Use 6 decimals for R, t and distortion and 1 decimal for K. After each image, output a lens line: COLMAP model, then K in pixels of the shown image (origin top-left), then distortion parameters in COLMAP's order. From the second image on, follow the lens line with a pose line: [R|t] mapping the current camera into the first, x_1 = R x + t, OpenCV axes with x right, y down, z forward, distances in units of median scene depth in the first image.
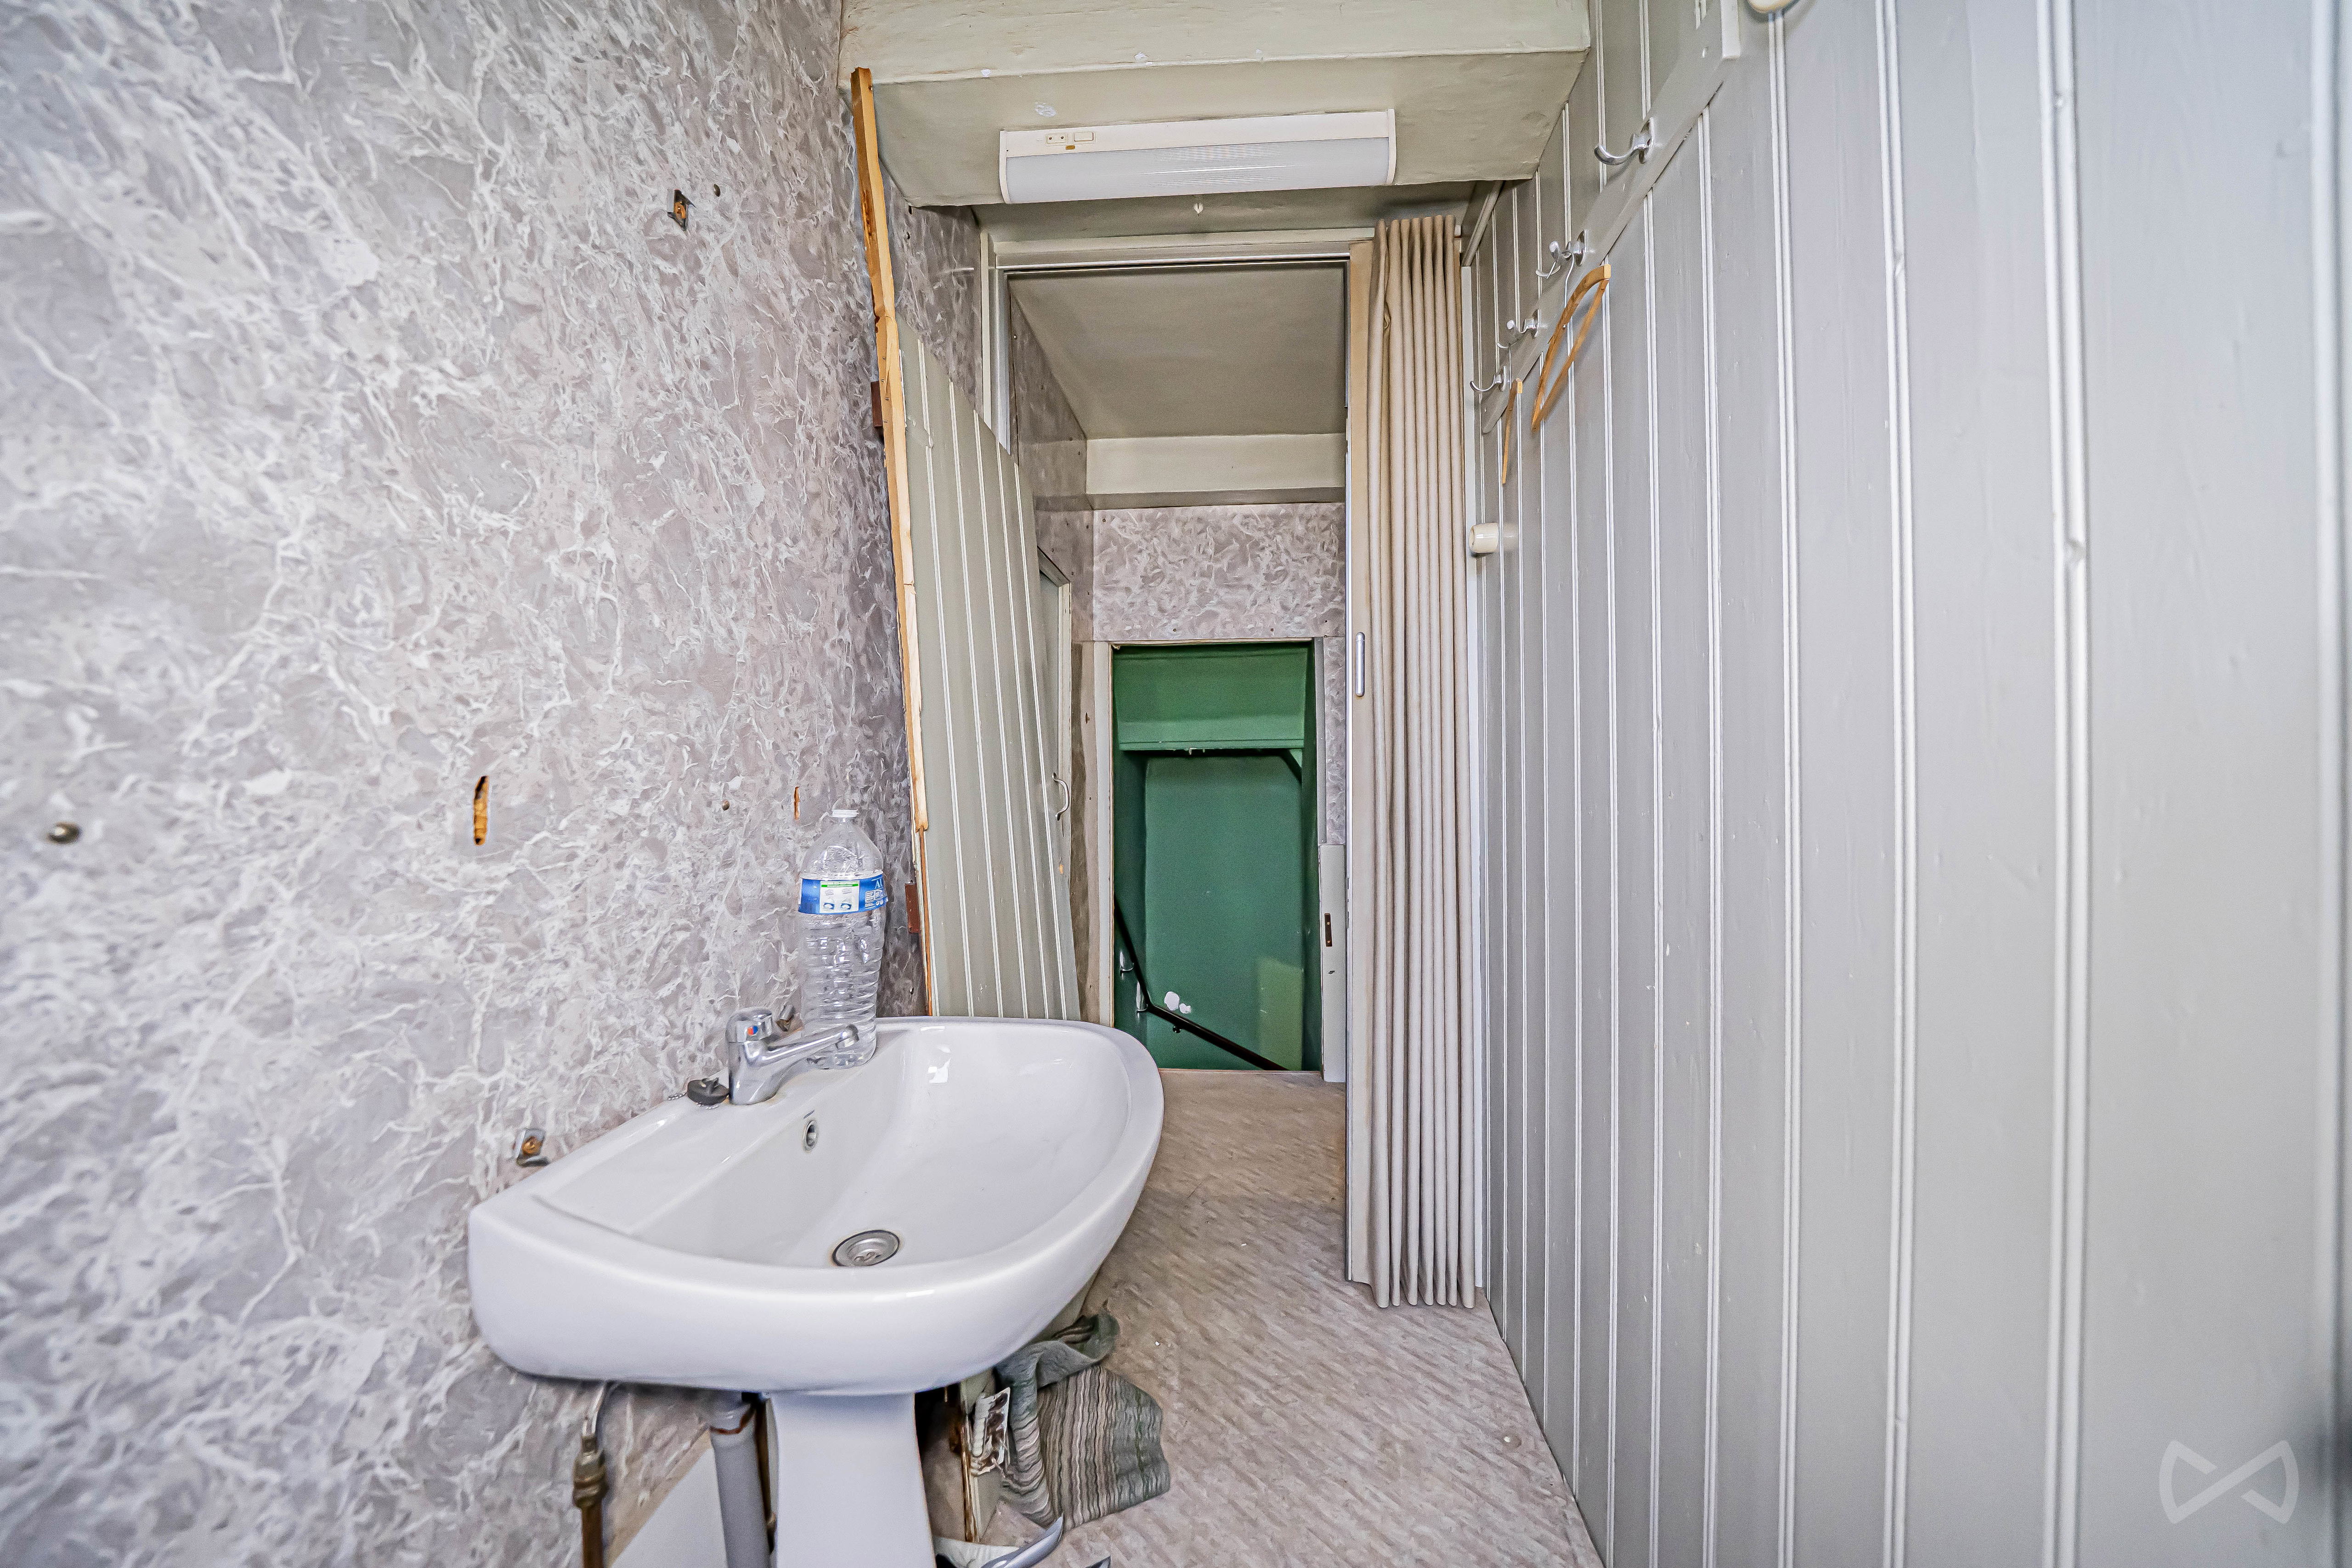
lens RADIAL K [[813.8, 0, 1176.0], [0, 813.8, 784.0], [0, 0, 1]] dist [-0.016981, 0.000173]
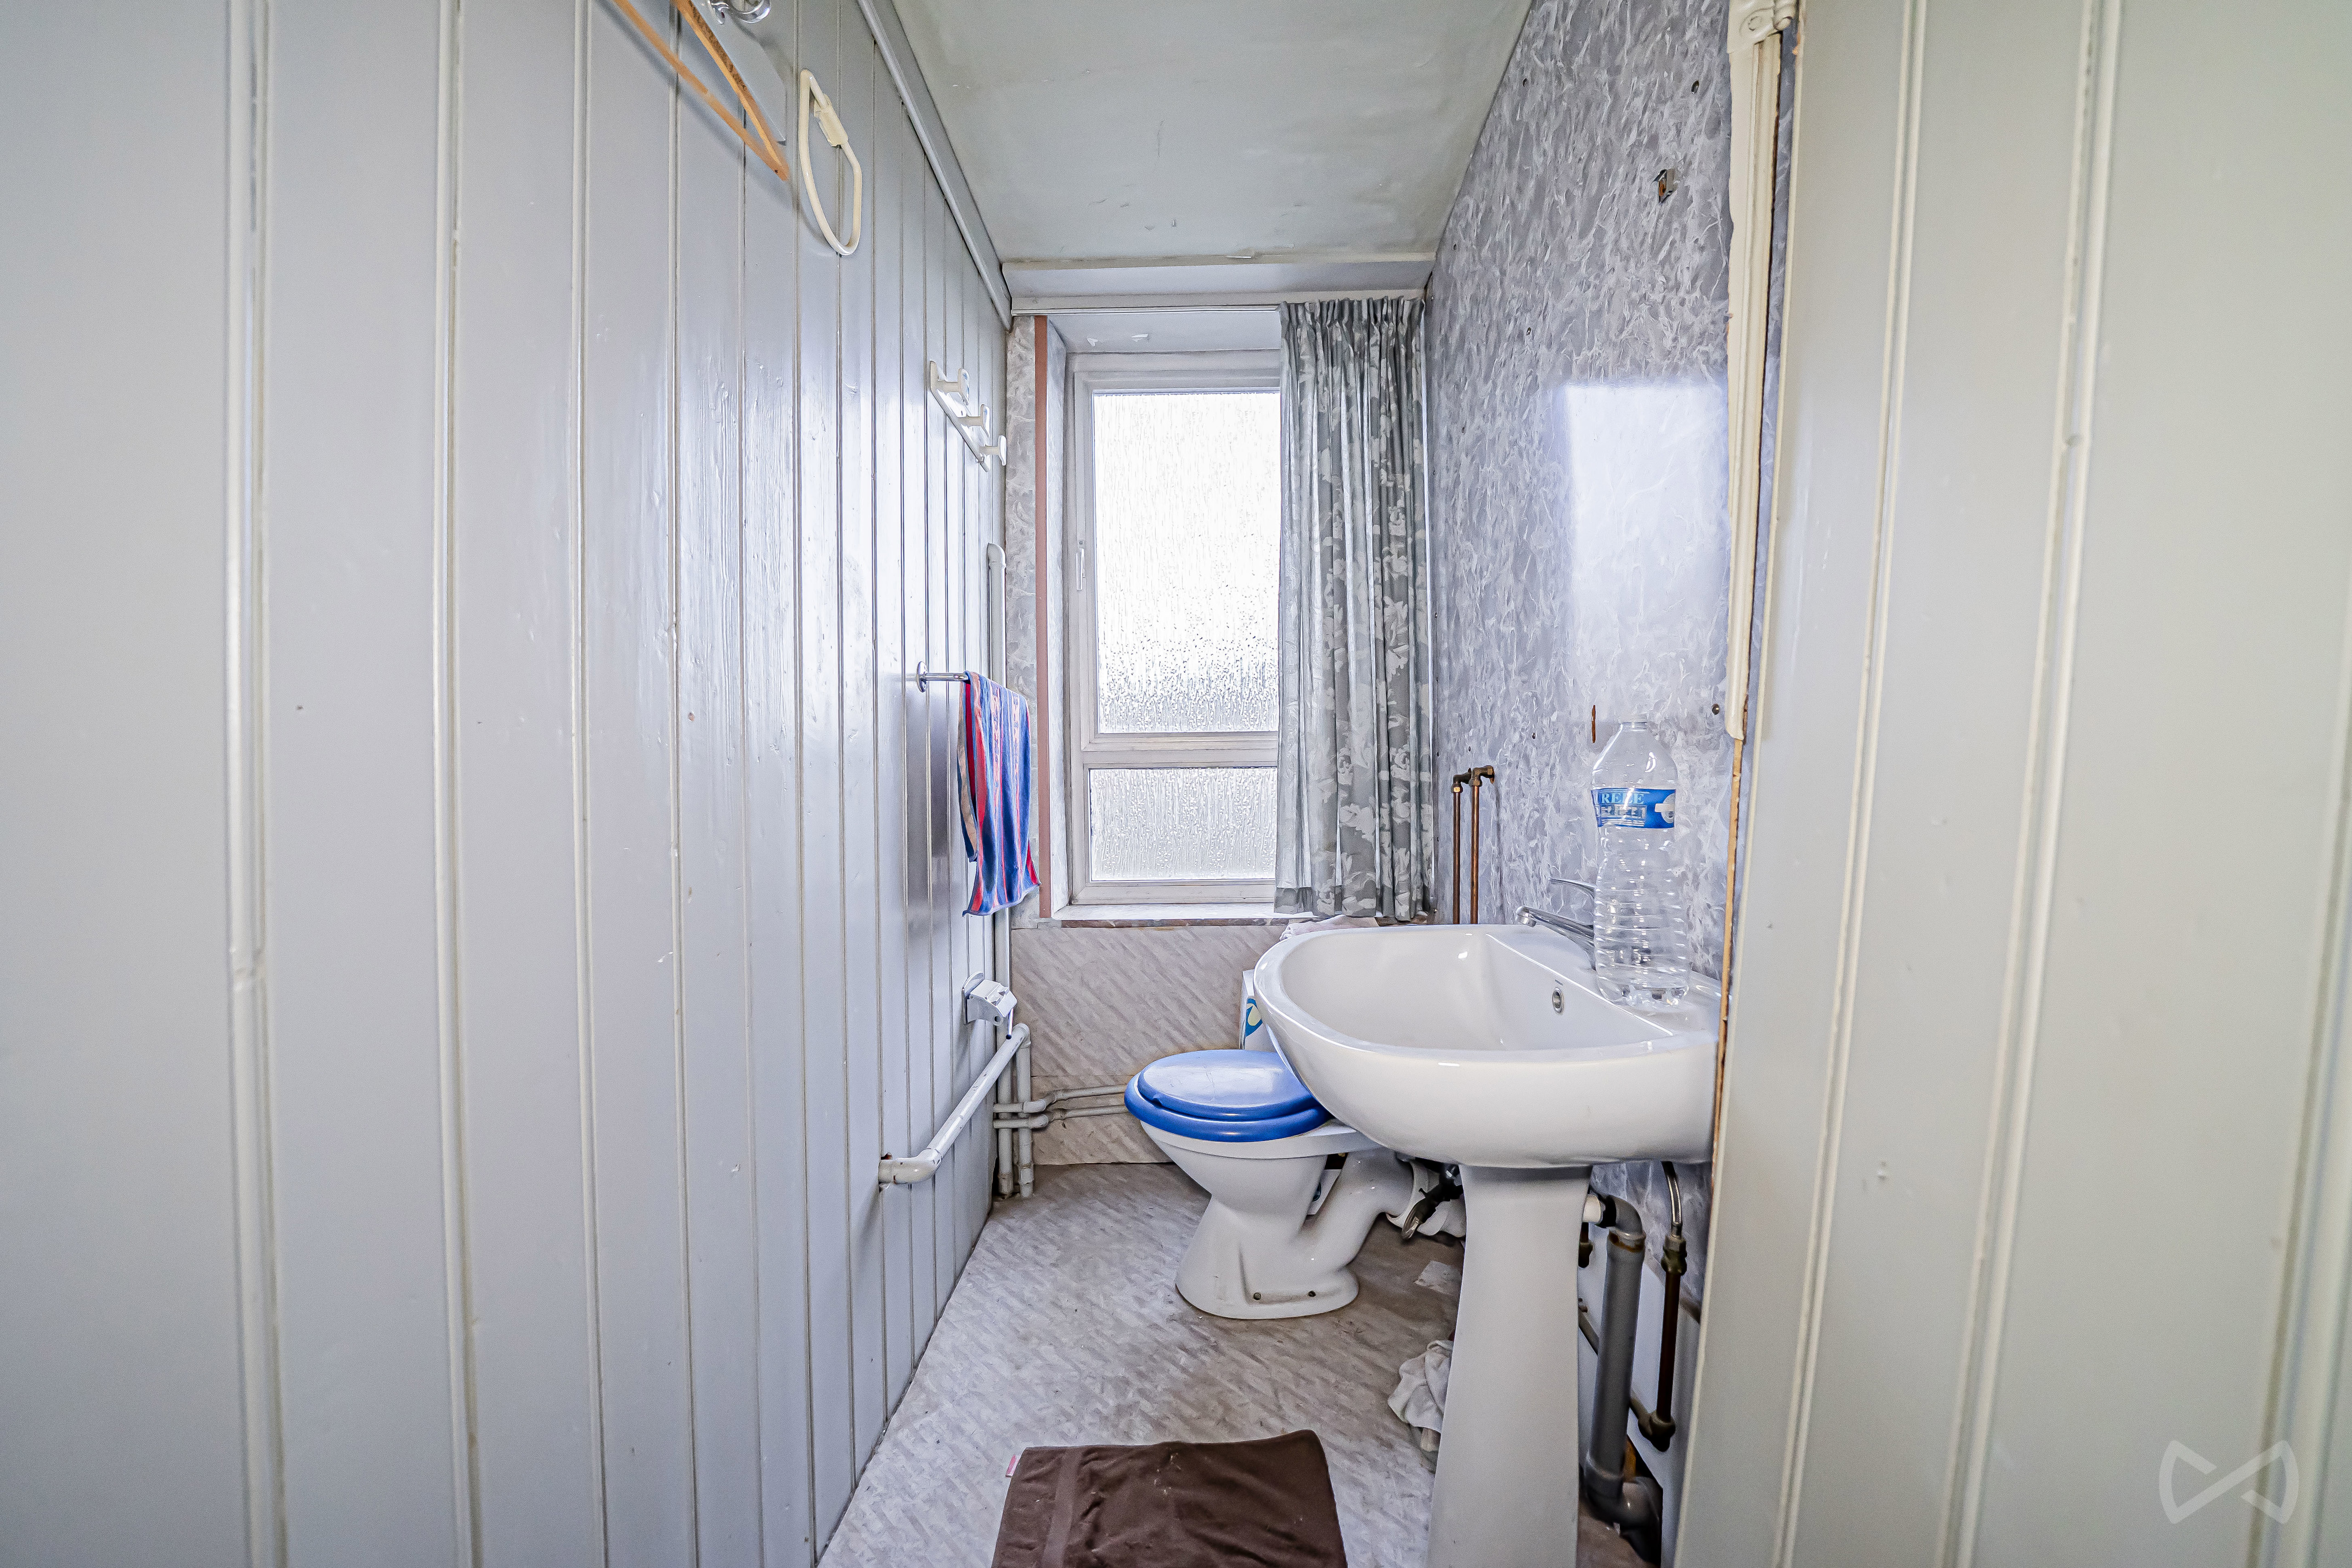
lens RADIAL K [[813.8, 0, 1176.0], [0, 813.8, 784.0], [0, 0, 1]] dist [-0.016981, 0.000173]
pose [[-0.999100, 0.021452, -0.036583, 0.125373], [0.021211, 0.999751, 0.006968, 0.100105], [0.036723, 0.006186, -0.999306, 2.050748]]
